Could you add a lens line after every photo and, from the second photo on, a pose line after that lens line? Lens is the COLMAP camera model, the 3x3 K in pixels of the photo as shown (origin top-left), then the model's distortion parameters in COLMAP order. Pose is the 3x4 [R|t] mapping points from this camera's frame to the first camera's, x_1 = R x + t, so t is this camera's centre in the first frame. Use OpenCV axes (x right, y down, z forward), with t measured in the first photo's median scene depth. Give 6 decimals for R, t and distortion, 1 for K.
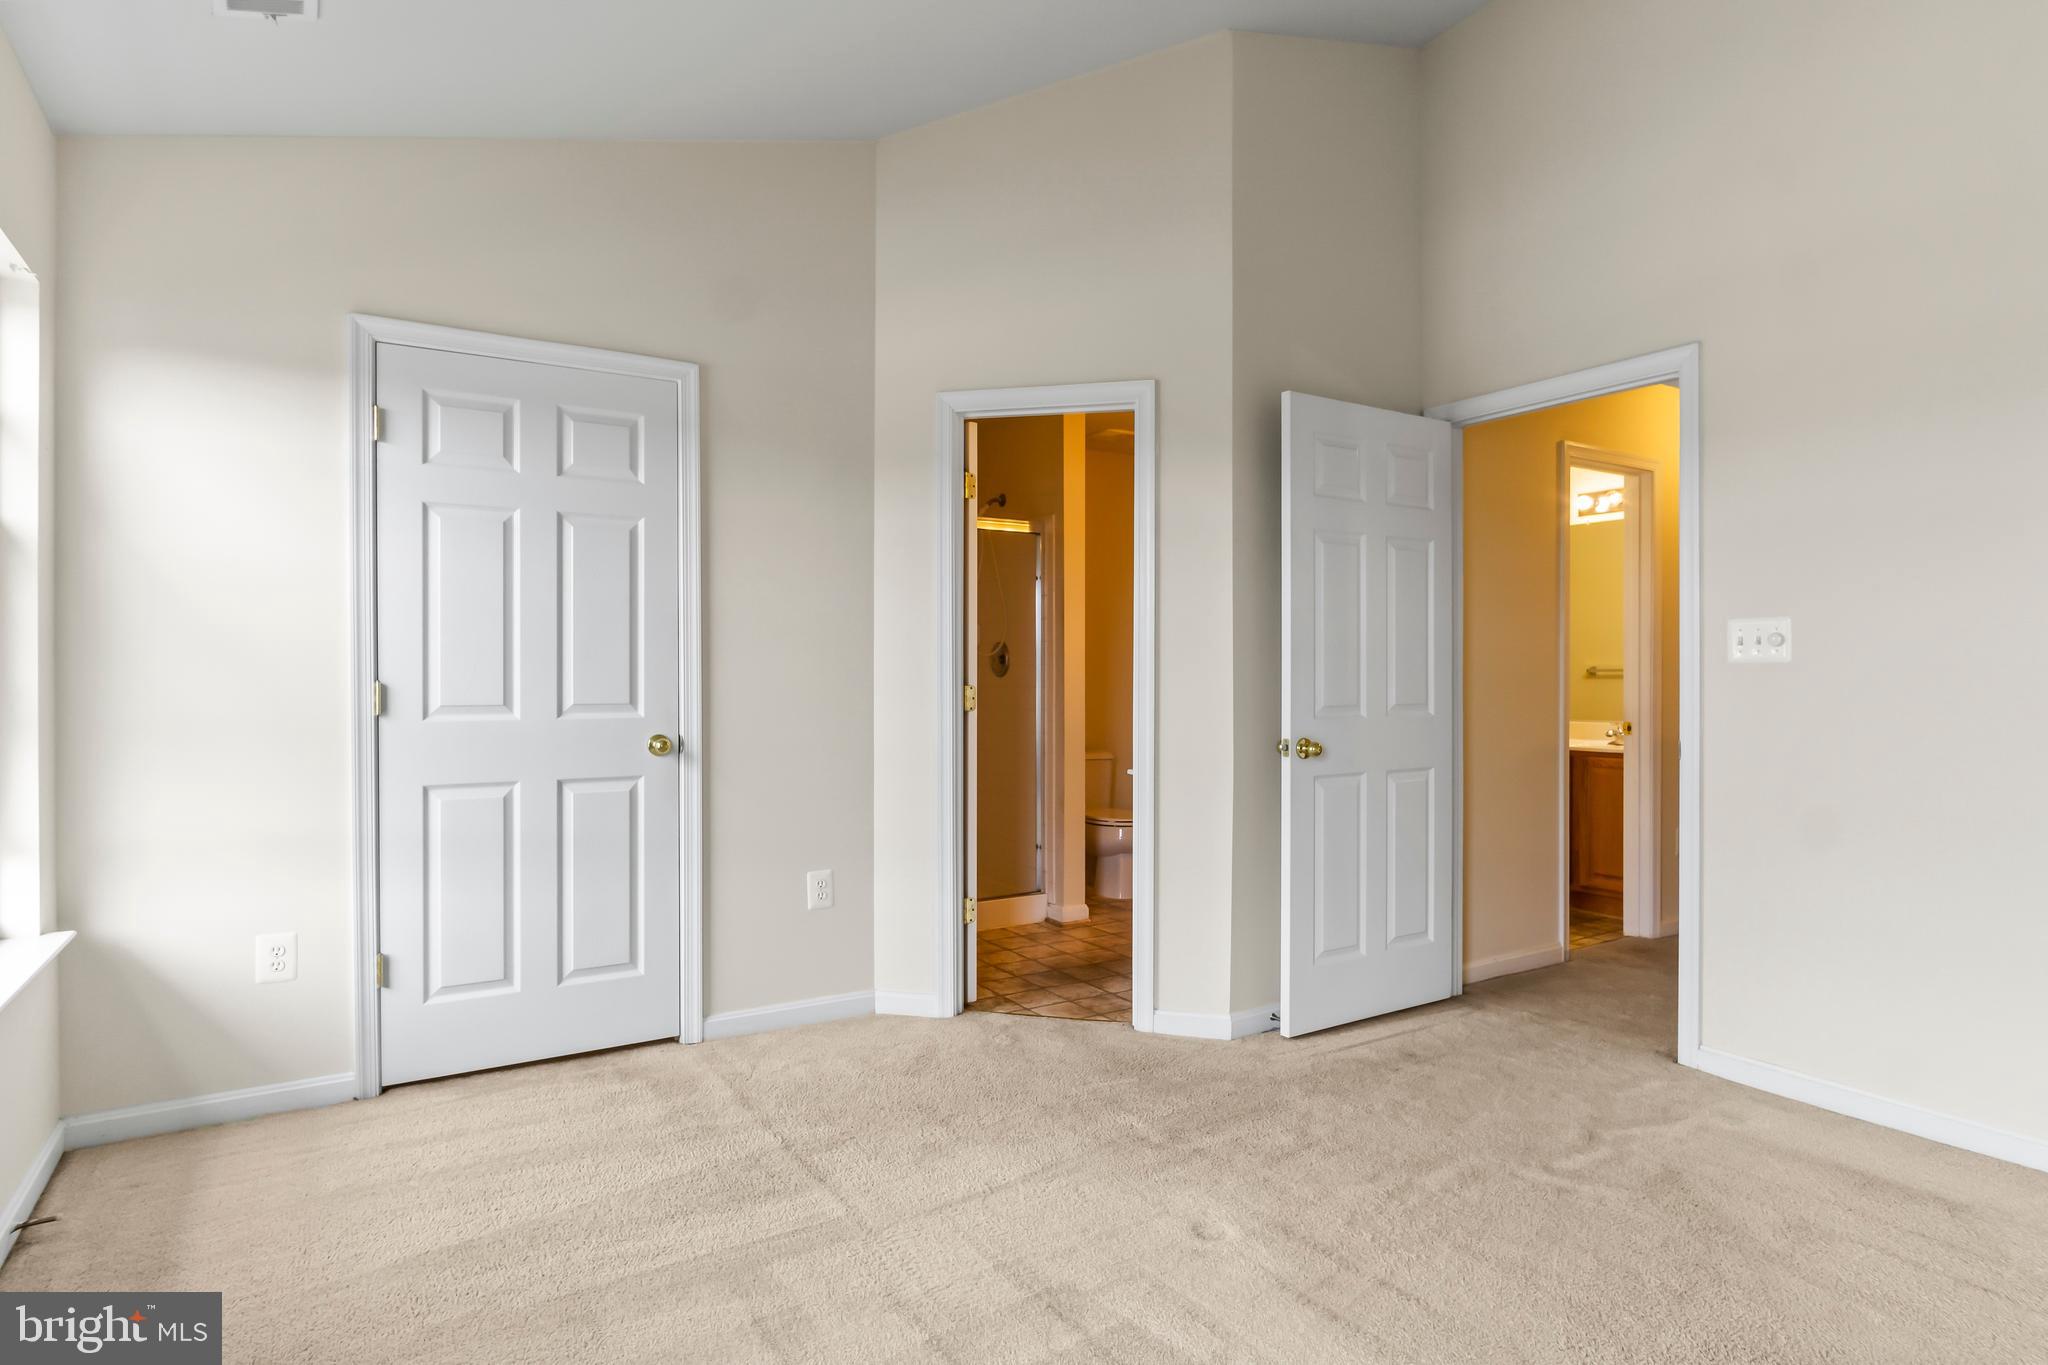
lens RADIAL K [[1087.1, 0, 1028.4], [0, 1087.1, 688.8], [0, 0, 1]] dist [-0.006231, -0.000366]
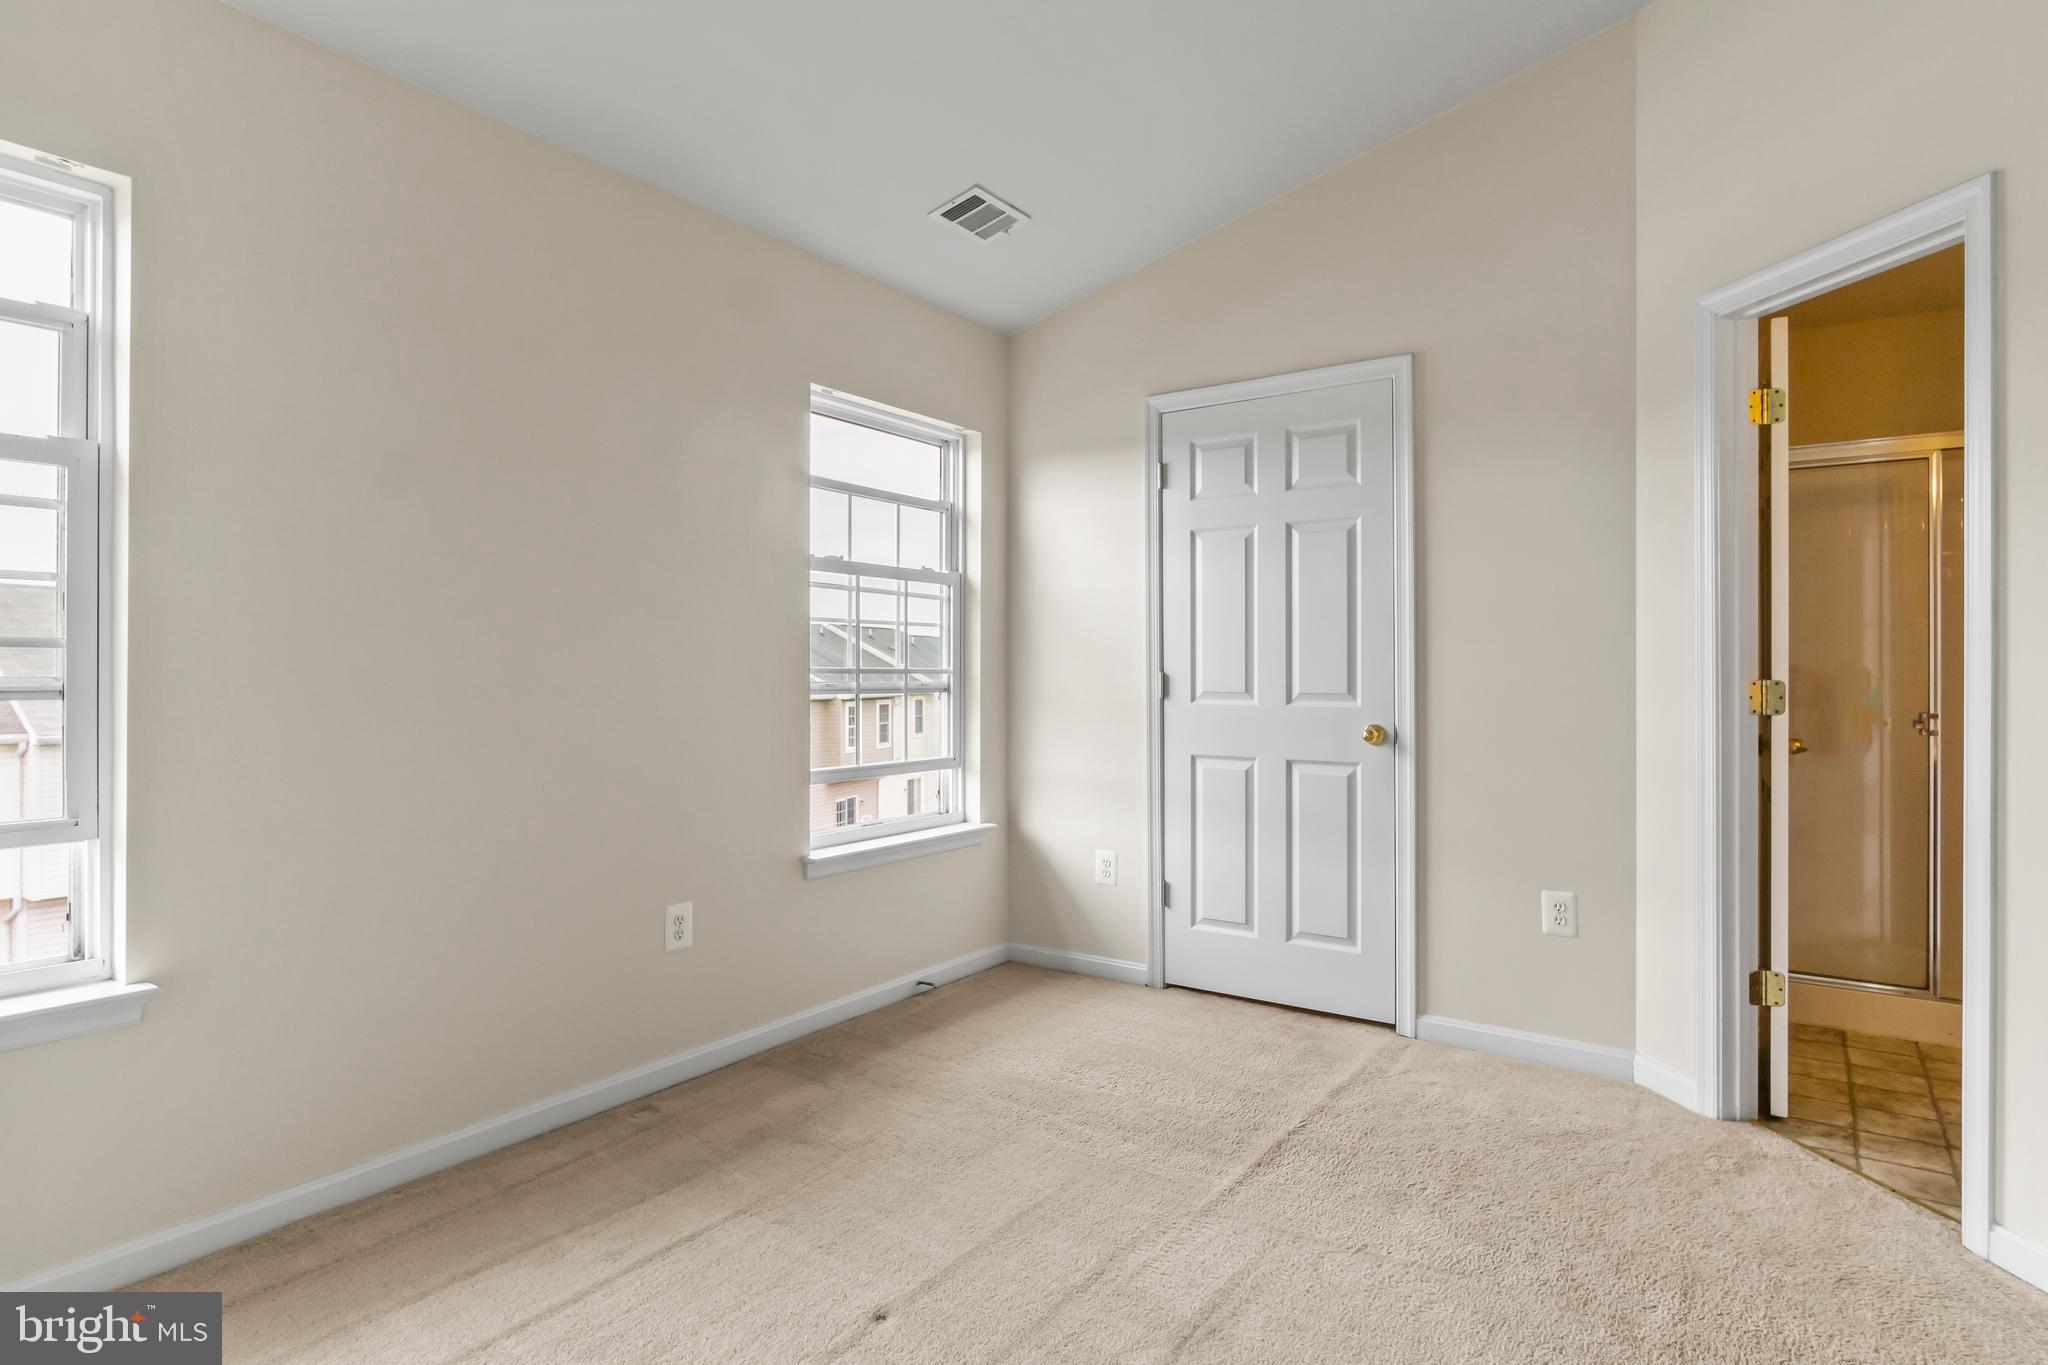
lens RADIAL K [[1087.1, 0, 1017.4], [0, 1087.1, 671.6], [0, 0, 1]] dist [-0.006231, -0.000366]
pose [[0.394011, 0.001494, -0.919104, 0.497633], [-0.010434, 0.999942, -0.002847, -0.001416], [0.919046, 0.010712, 0.394004, 0.296645]]
